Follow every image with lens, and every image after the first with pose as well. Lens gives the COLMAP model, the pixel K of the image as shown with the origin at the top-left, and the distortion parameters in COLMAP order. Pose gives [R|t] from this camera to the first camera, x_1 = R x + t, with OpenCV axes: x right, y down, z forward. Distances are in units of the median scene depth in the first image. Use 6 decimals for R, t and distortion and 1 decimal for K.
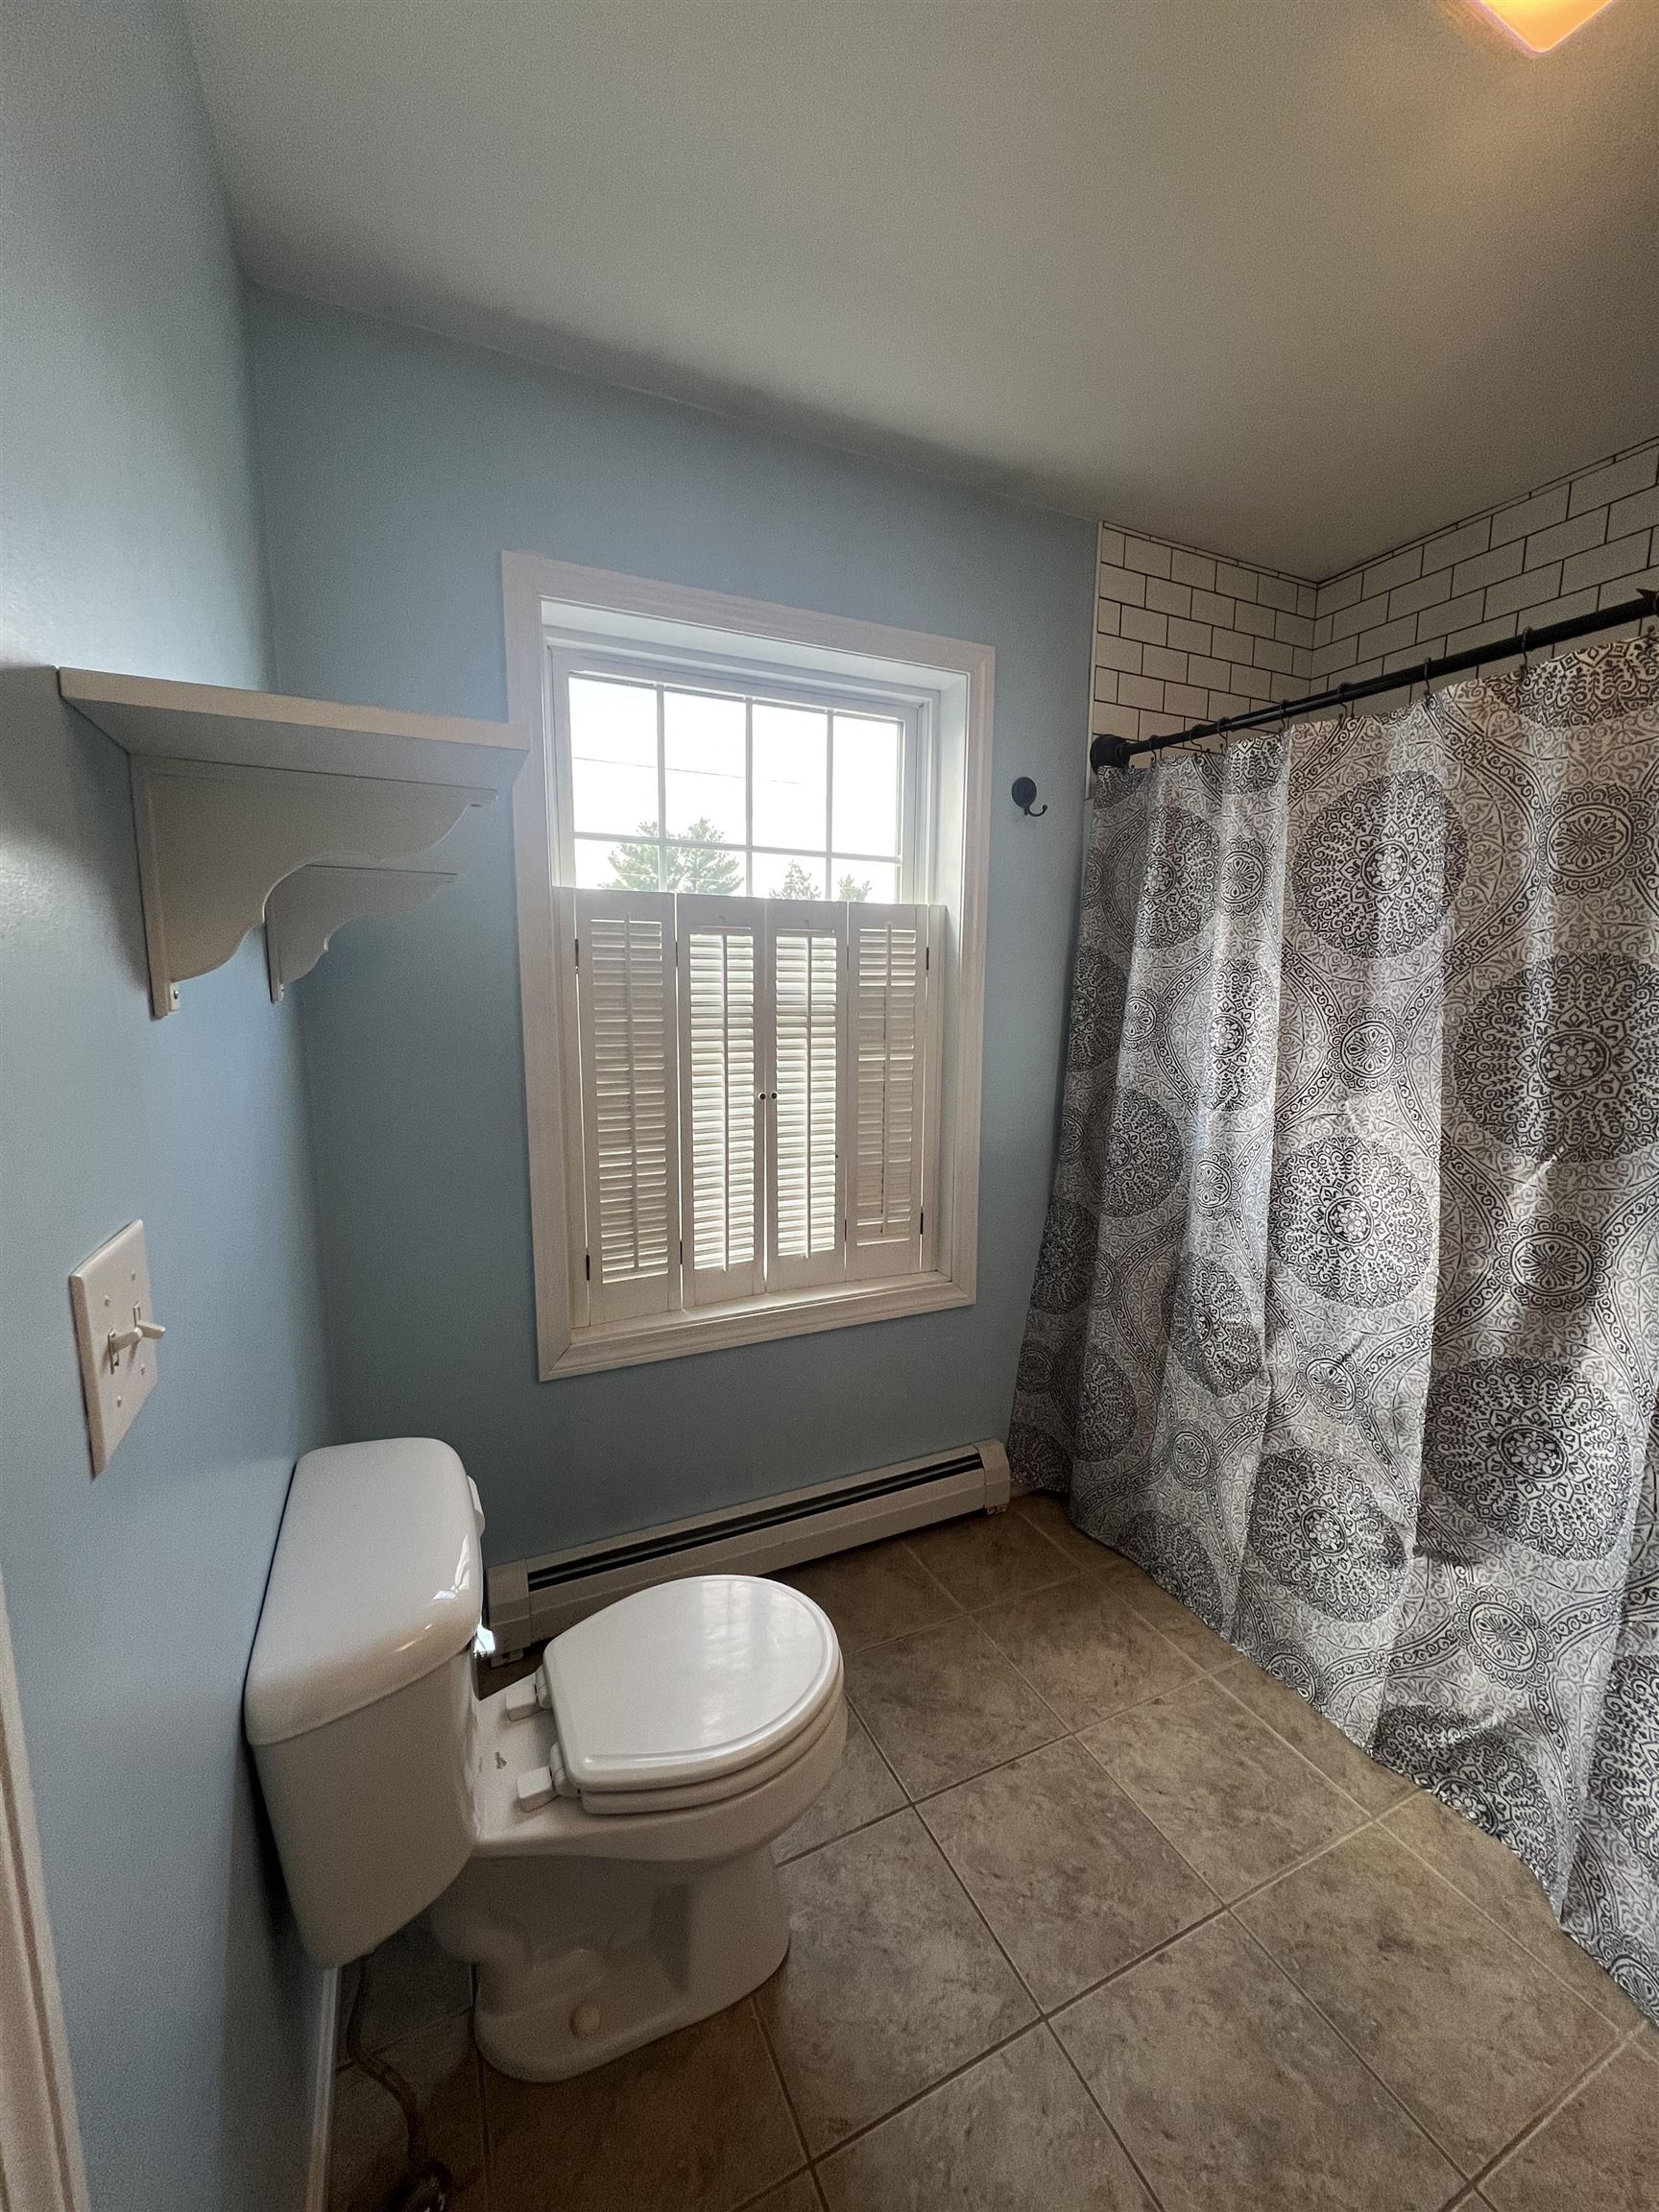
lens RADIAL K [[885.6, 0, 826.8], [0, 885.6, 1110.6], [0, 0, 1]] dist [-0.002024, 0.000401]
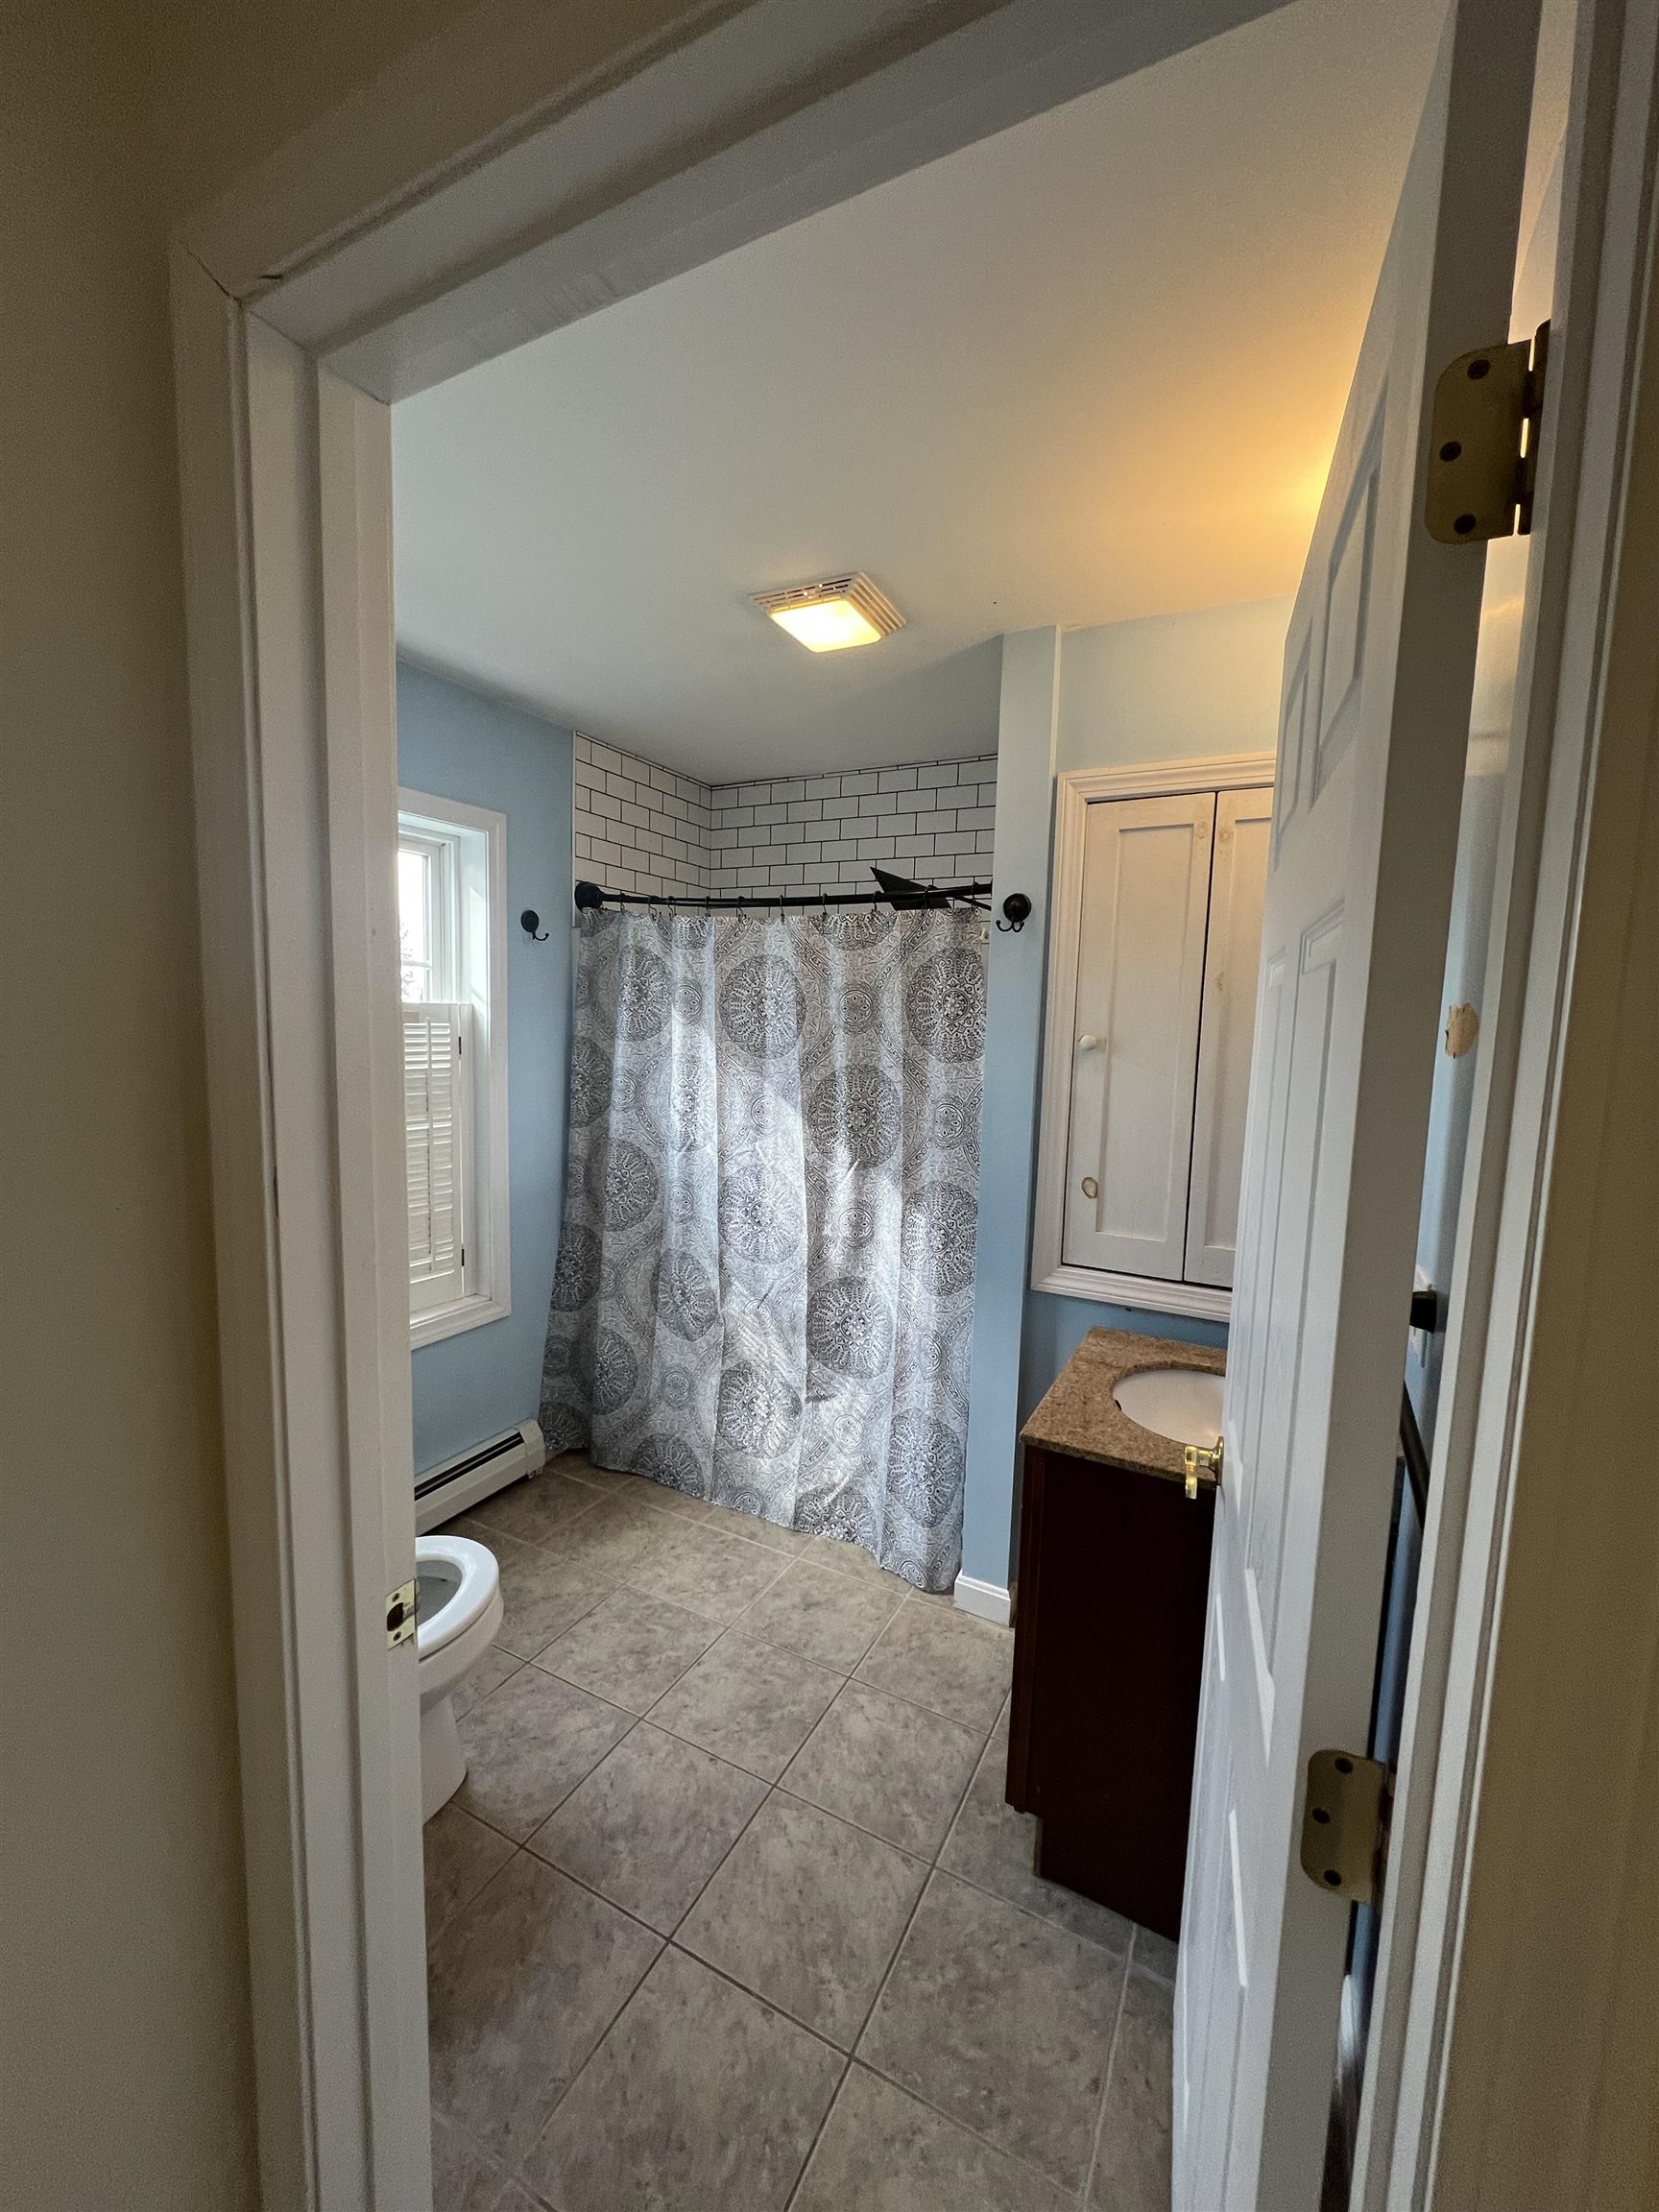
lens RADIAL K [[885.6, 0, 827.2], [0, 885.6, 1107.7], [0, 0, 1]] dist [-0.002024, 0.000401]
pose [[0.800582, -0.044433, 0.597573, -0.281991], [0.061907, 0.998044, -0.008728, -0.050706], [-0.596016, 0.043981, 0.801767, -0.396712]]
